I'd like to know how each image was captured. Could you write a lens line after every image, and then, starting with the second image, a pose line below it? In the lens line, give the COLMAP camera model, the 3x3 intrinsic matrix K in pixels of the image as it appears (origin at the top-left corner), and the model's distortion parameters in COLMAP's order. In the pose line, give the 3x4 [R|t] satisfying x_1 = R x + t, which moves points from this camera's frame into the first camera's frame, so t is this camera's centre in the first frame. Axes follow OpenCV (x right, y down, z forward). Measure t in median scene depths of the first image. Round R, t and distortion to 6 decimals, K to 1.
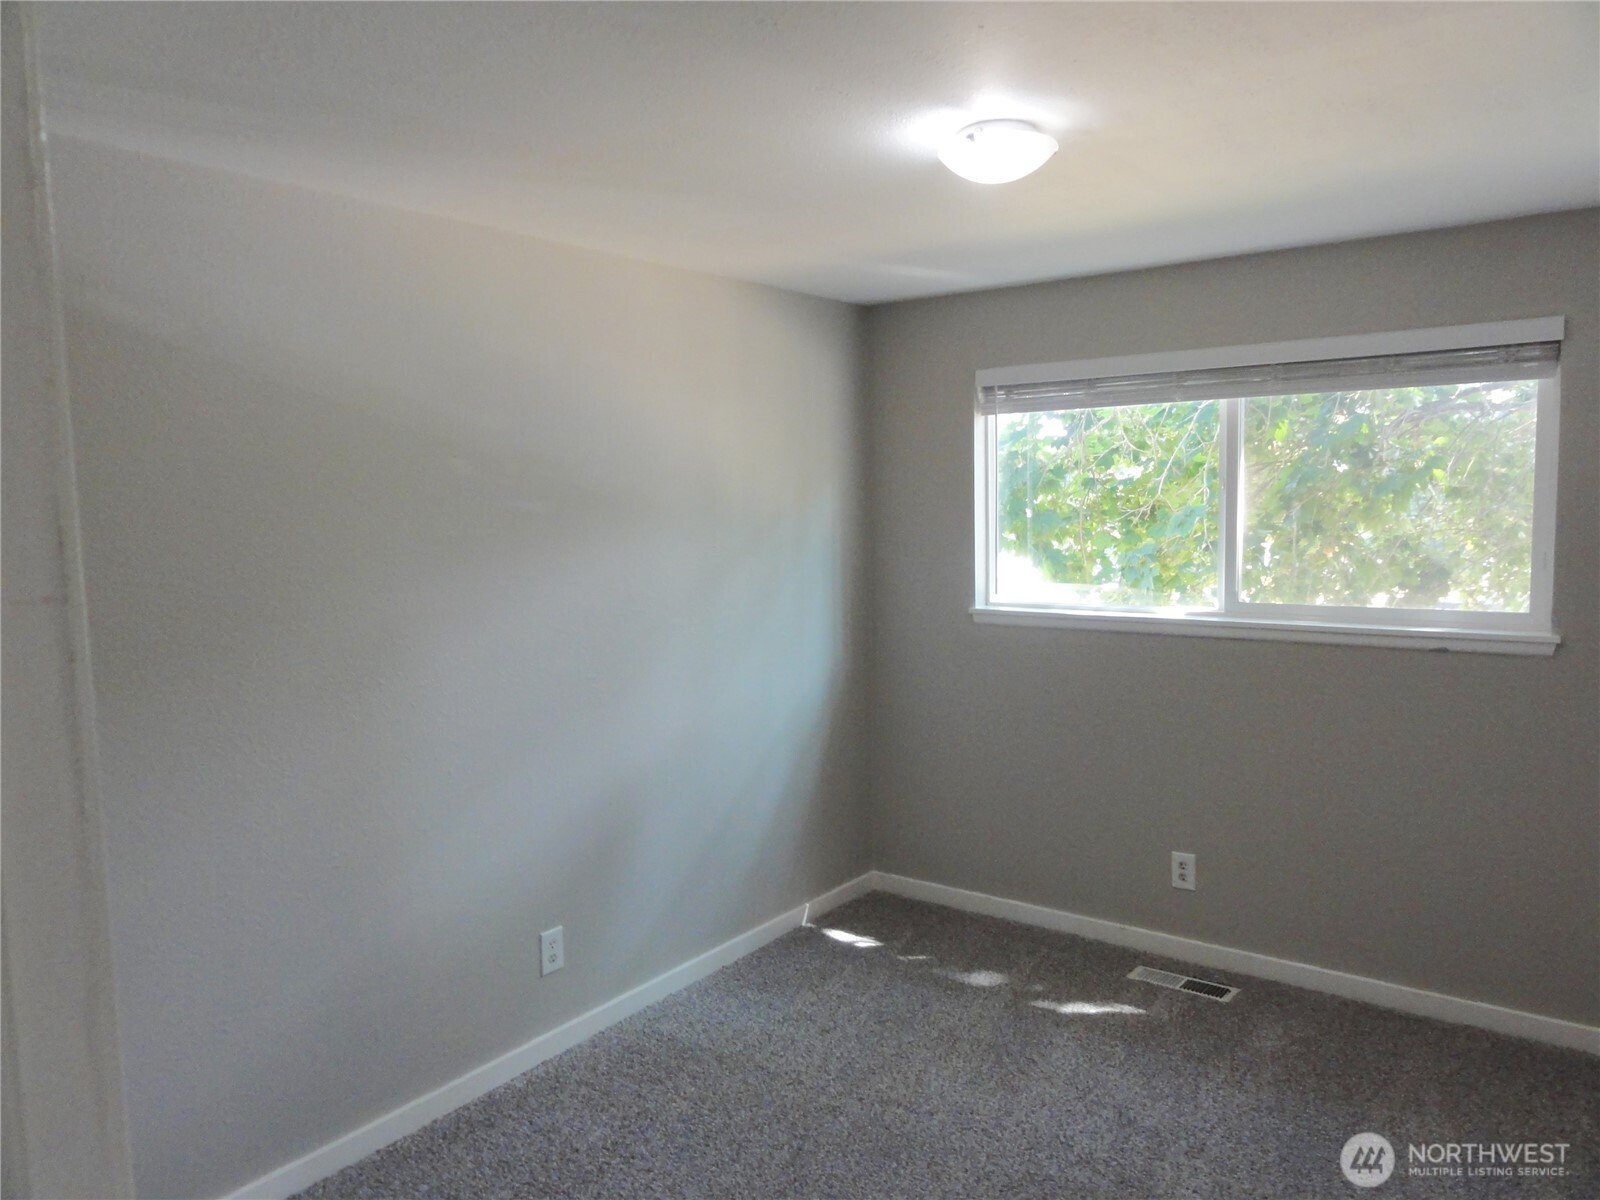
lens RADIAL K [[1132.8, 0, 807.1], [0, 1132.8, 596.3], [0, 0, 1]] dist [0.000215, -0.000487]
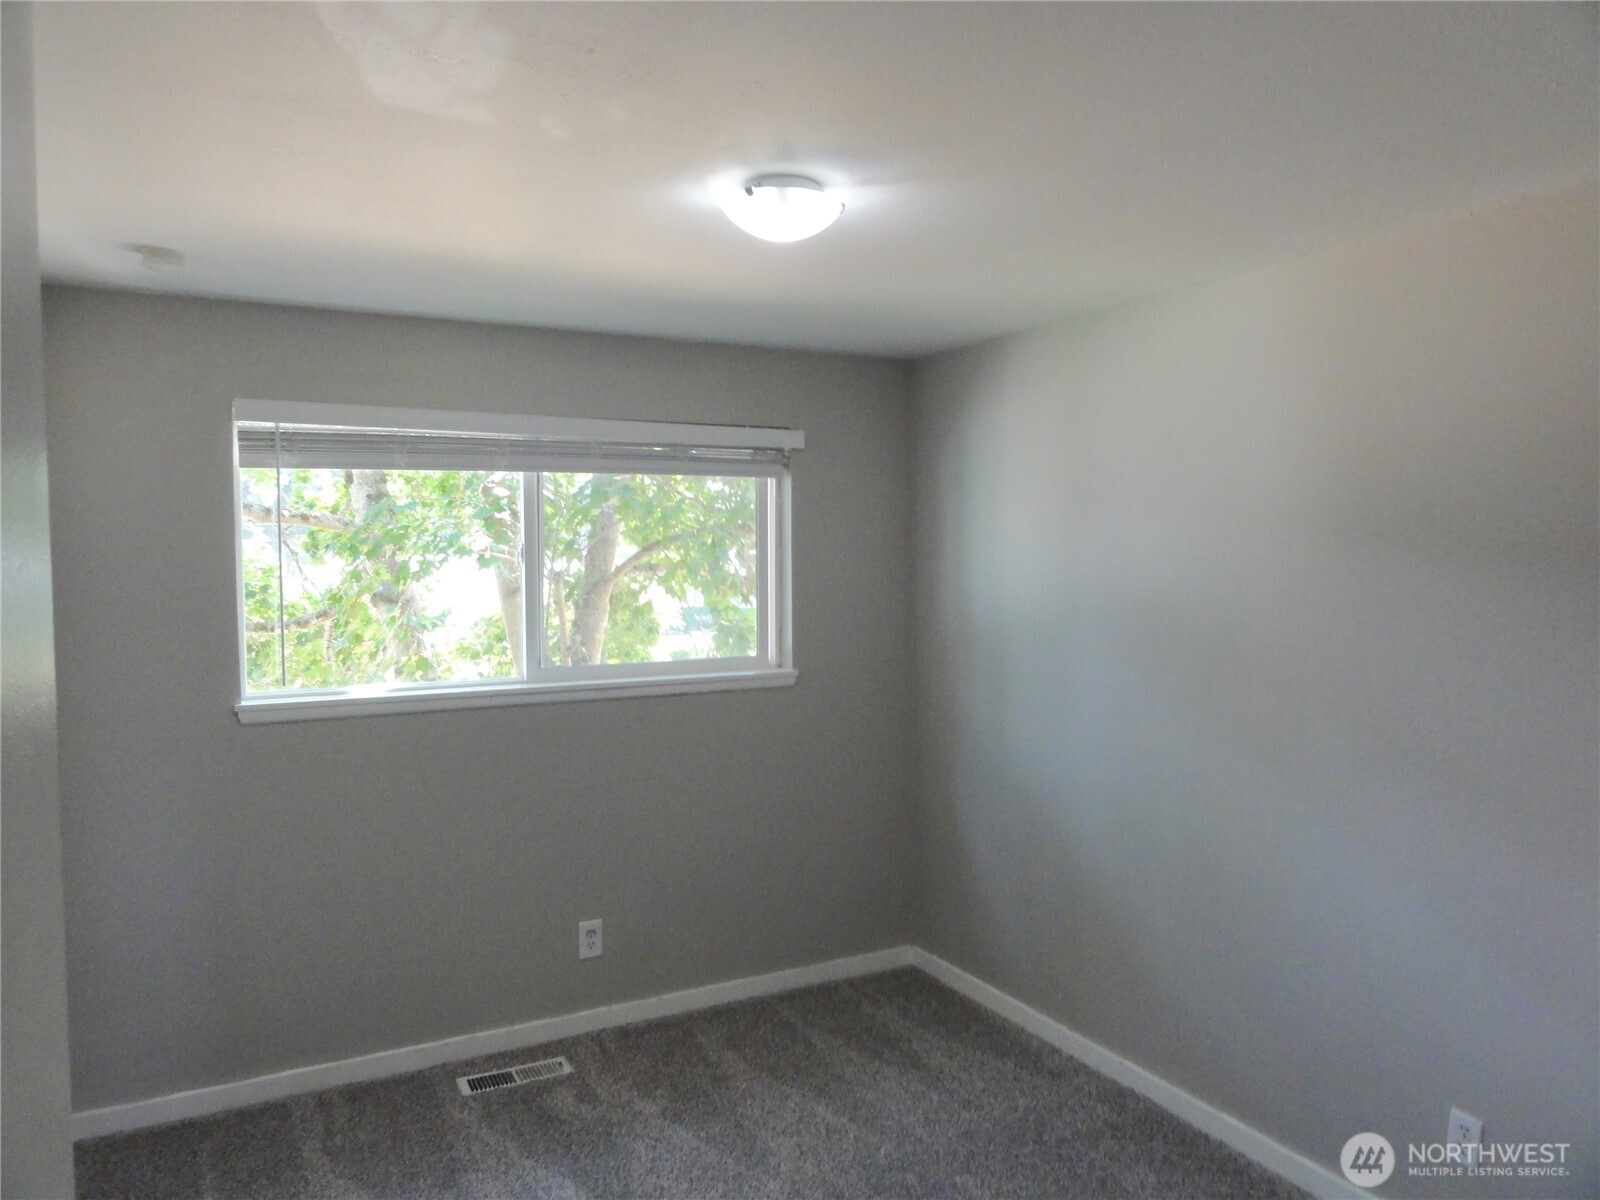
lens RADIAL K [[1132.8, 0, 807.1], [0, 1132.8, 596.3], [0, 0, 1]] dist [0.000215, -0.000487]
pose [[0.429923, -0.020402, 0.902635, -0.489320], [0.076759, 0.996951, -0.014026, -0.029262], [-0.899597, 0.075315, 0.430178, 0.388002]]
